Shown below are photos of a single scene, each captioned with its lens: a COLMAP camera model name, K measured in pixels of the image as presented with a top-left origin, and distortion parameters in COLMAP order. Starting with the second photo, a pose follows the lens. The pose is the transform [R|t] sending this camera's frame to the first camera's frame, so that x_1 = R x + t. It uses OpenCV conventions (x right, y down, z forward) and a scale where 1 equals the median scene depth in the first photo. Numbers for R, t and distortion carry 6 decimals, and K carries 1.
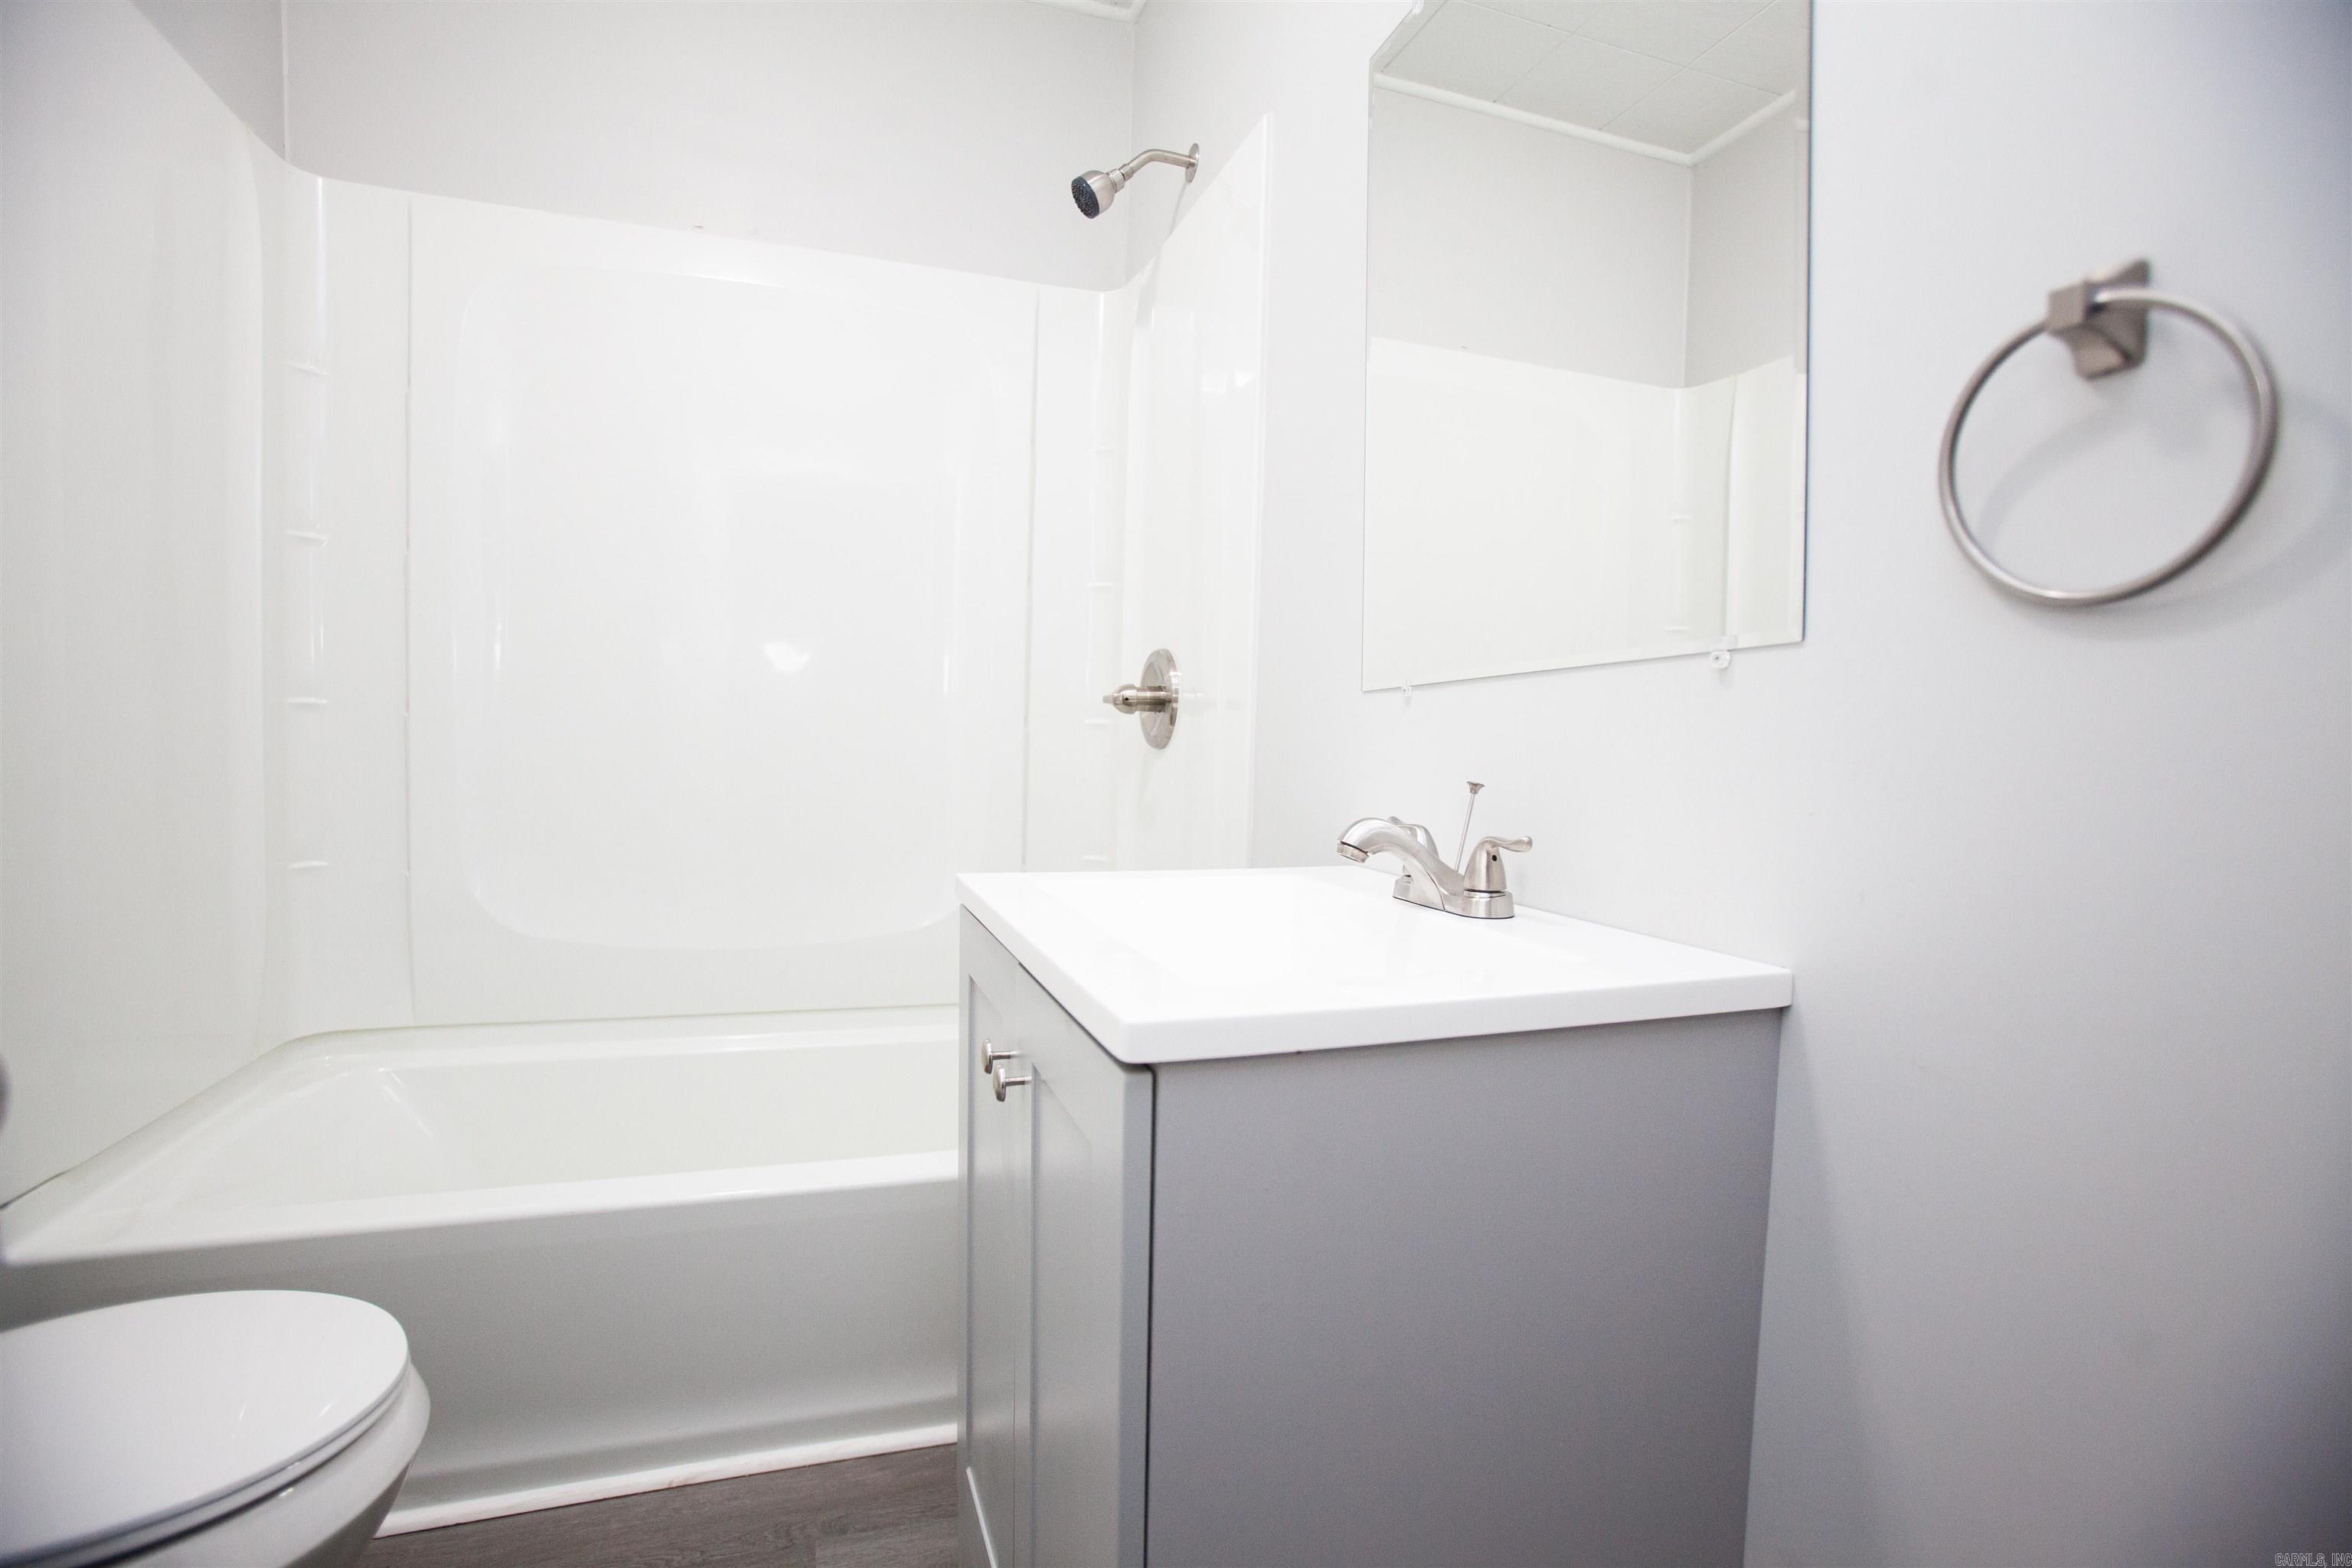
lens RADIAL K [[1090.5, 0, 1166.4], [0, 1090.5, 795.7], [0, 0, 1]] dist [-0.077543, 0.027379]
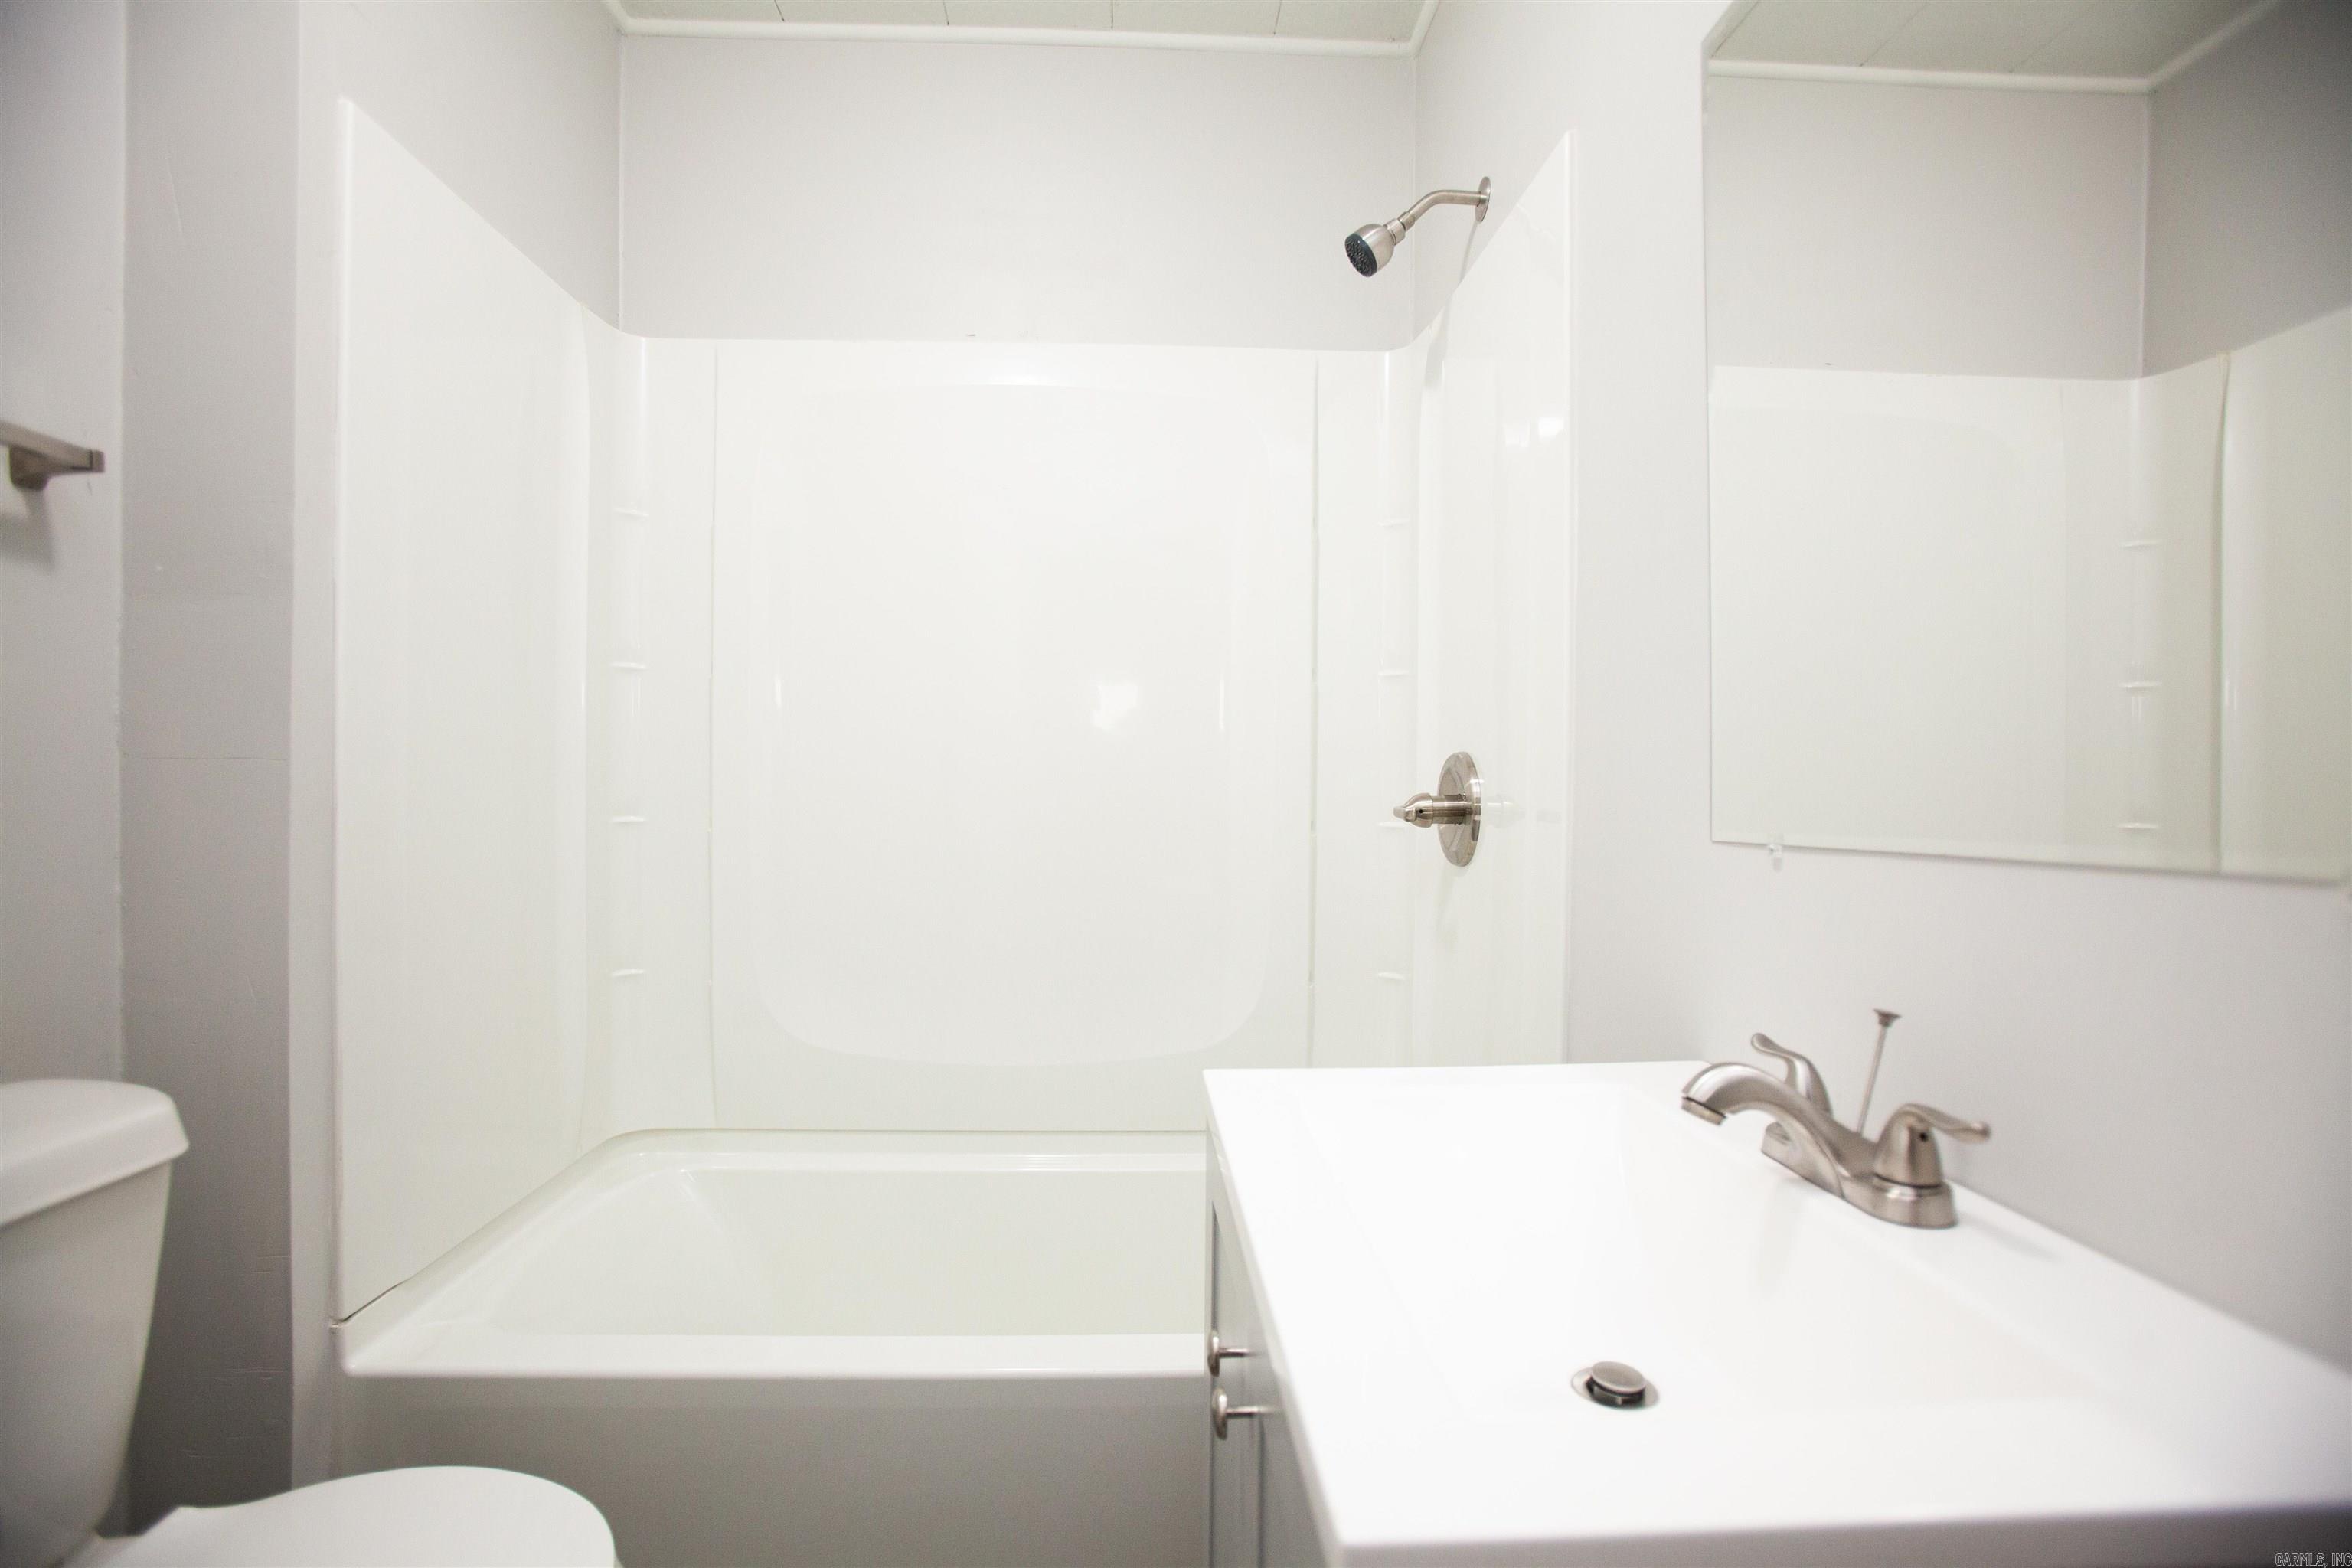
lens RADIAL K [[1093.7, 0, 1164.3], [0, 1093.7, 788.5], [0, 0, 1]] dist [-0.073613, 0.028052]
pose [[0.958499, -0.015196, -0.284691, 0.015980], [0.002645, 0.999009, -0.044422, -0.069408], [0.285084, 0.041825, 0.957590, 0.100662]]
